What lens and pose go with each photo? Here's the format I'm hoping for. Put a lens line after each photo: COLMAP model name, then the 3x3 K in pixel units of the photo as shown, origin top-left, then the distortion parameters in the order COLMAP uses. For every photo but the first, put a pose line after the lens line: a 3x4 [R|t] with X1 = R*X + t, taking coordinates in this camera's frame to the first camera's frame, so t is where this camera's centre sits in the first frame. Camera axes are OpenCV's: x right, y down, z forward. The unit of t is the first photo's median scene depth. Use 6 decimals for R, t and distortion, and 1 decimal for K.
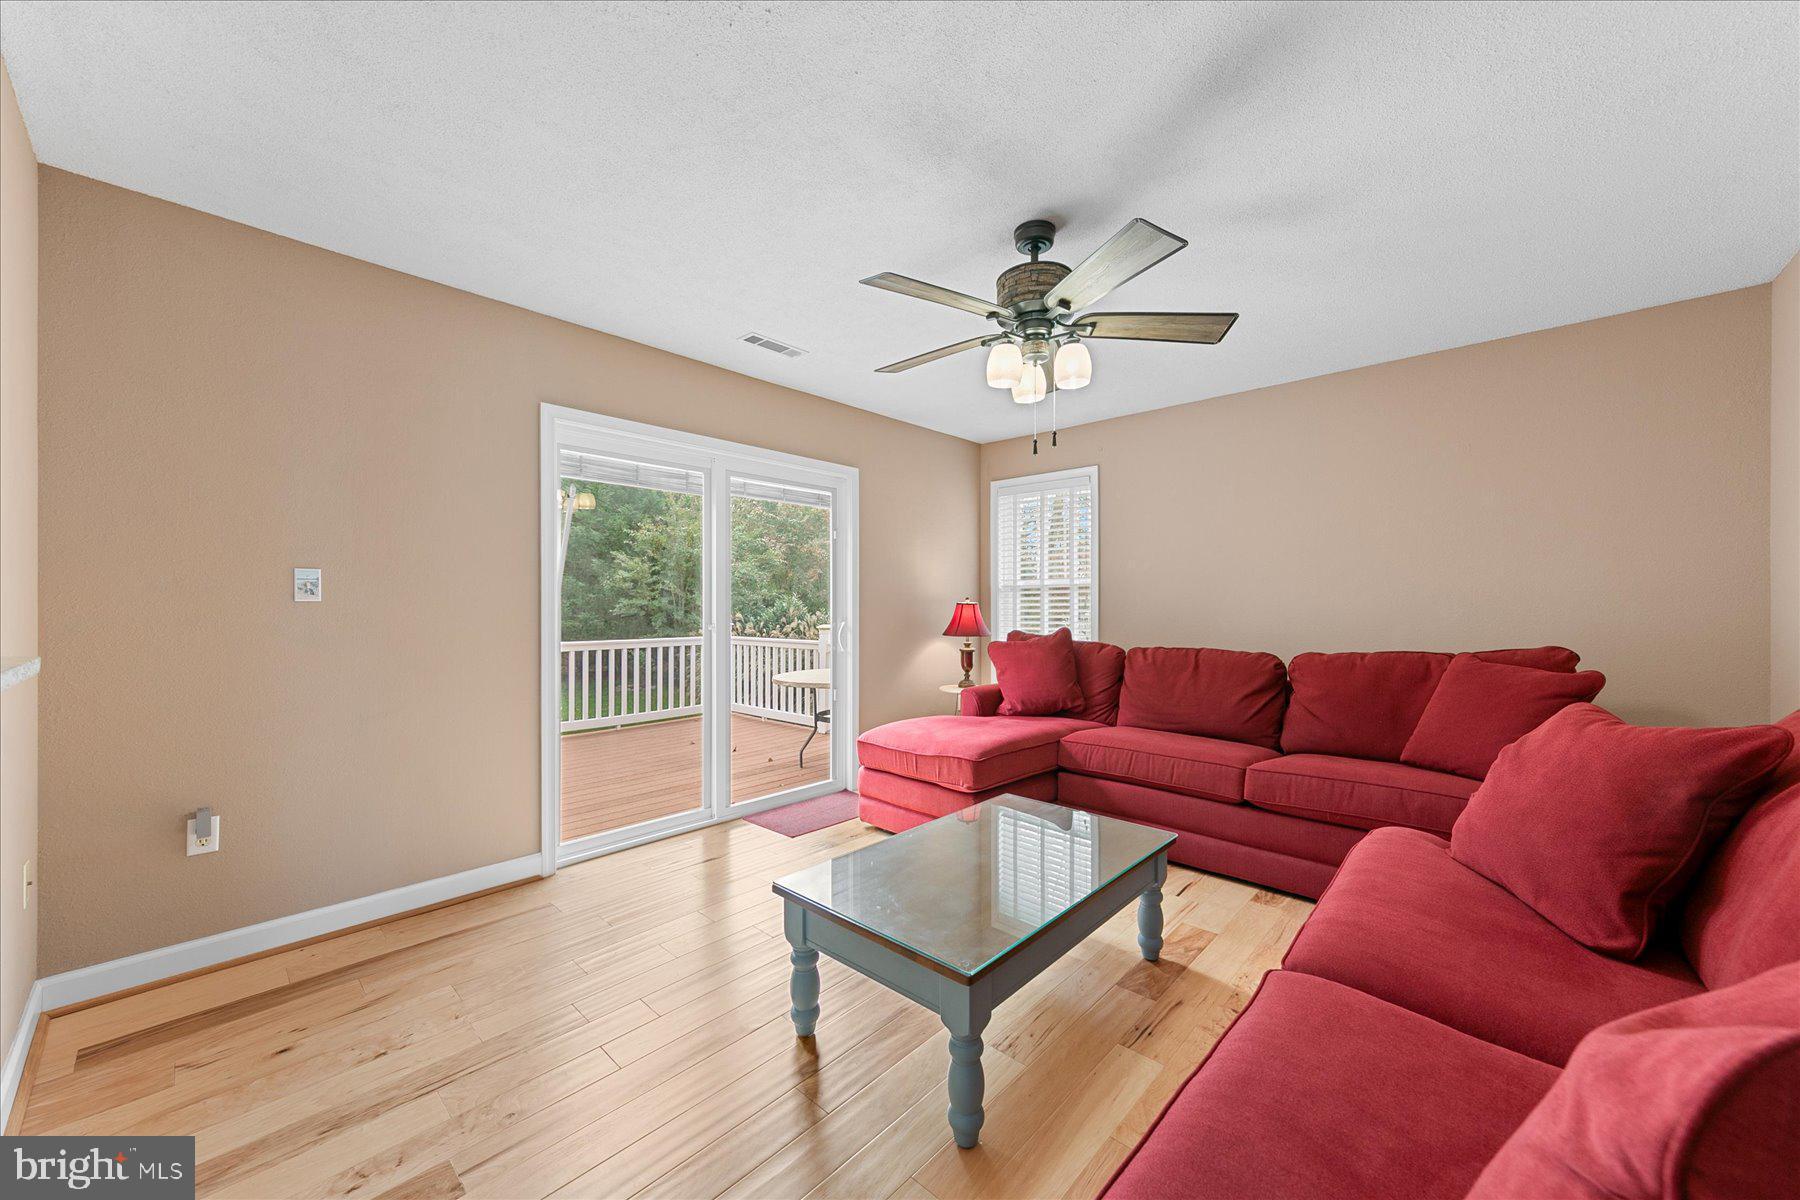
lens RADIAL K [[659.9, 0, 900.2], [0, 659.9, 603.0], [0, 0, 1]] dist [-0.000252, -0.000005]
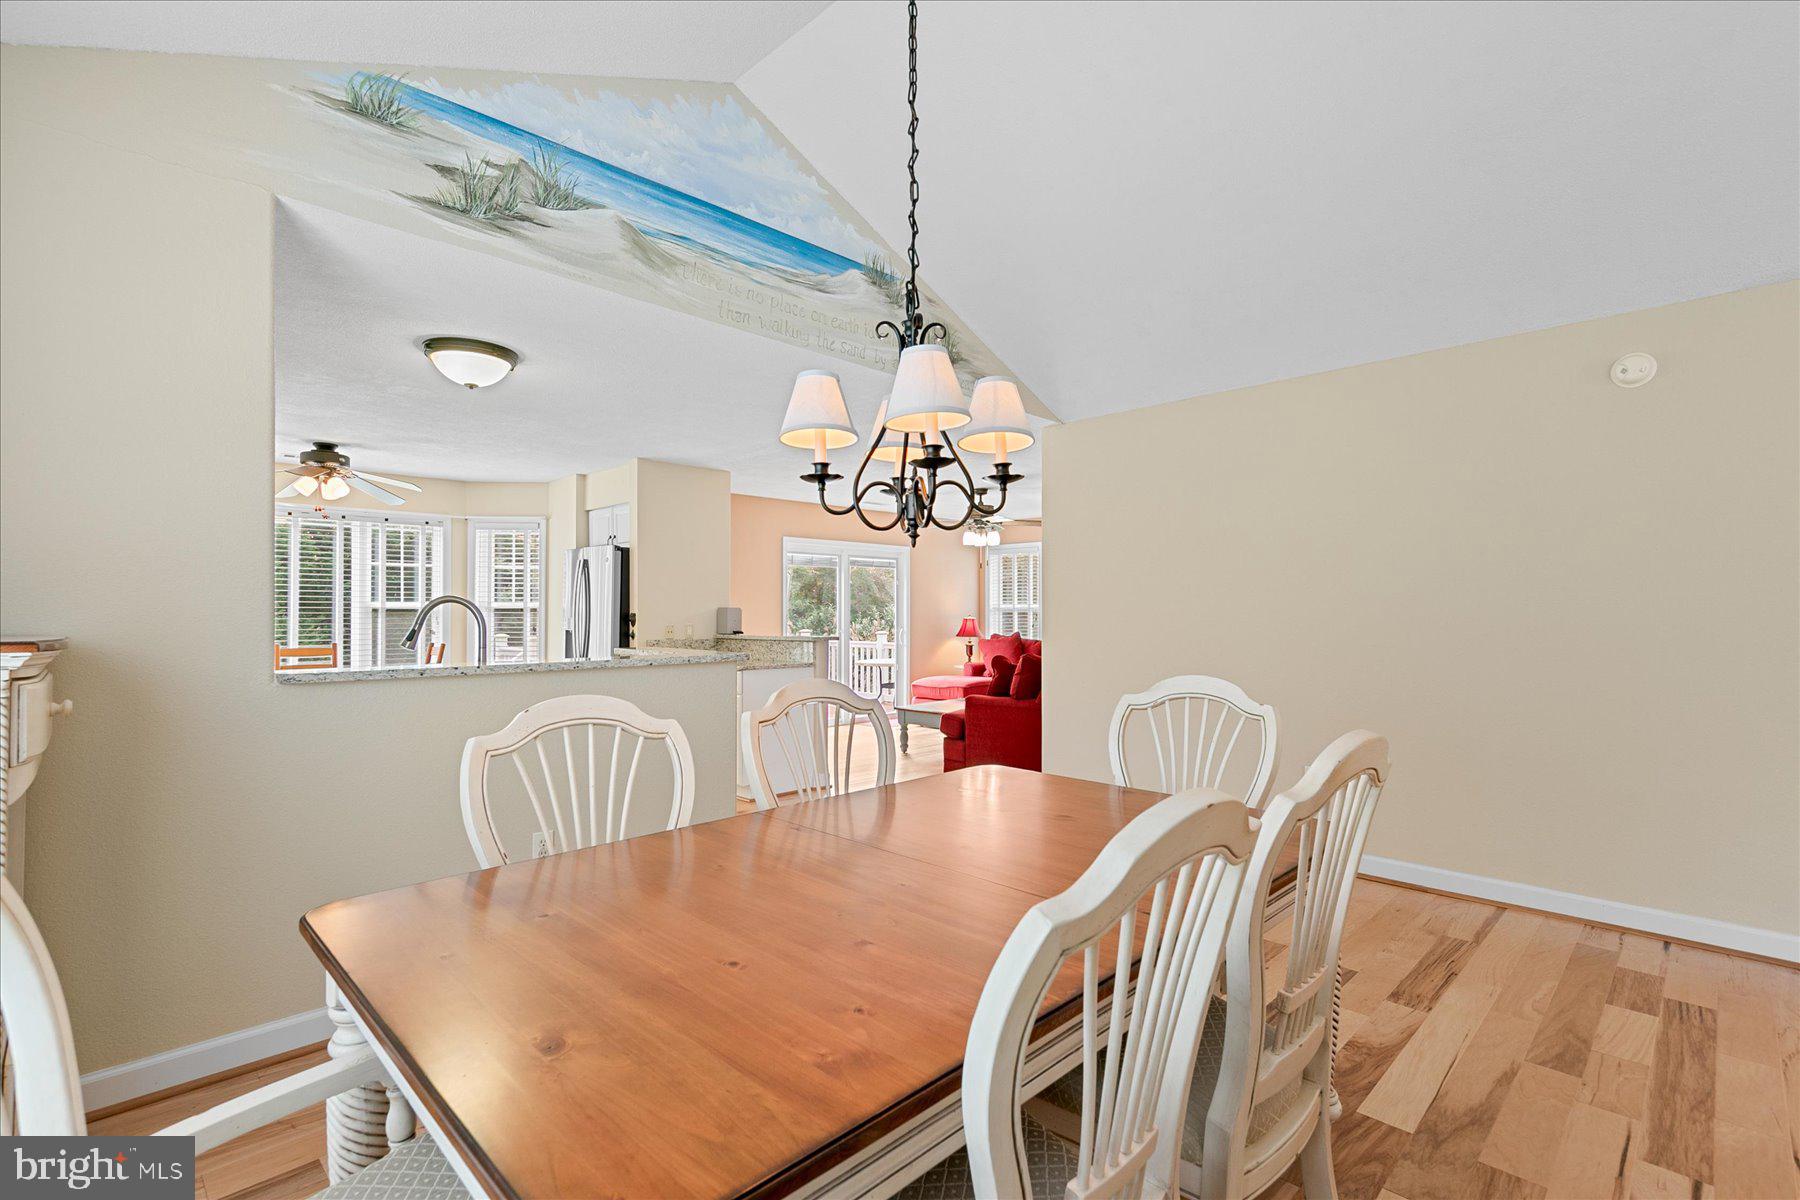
lens RADIAL K [[824.9, 0, 899.4], [0, 824.9, 601.8], [0, 0, 1]] dist [0.000126, 0.000003]
pose [[0.999362, -0.000023, -0.035726, -0.010496], [-0.000250, 0.999971, -0.007624, -0.032876], [0.035725, 0.007628, 0.999333, -1.443972]]
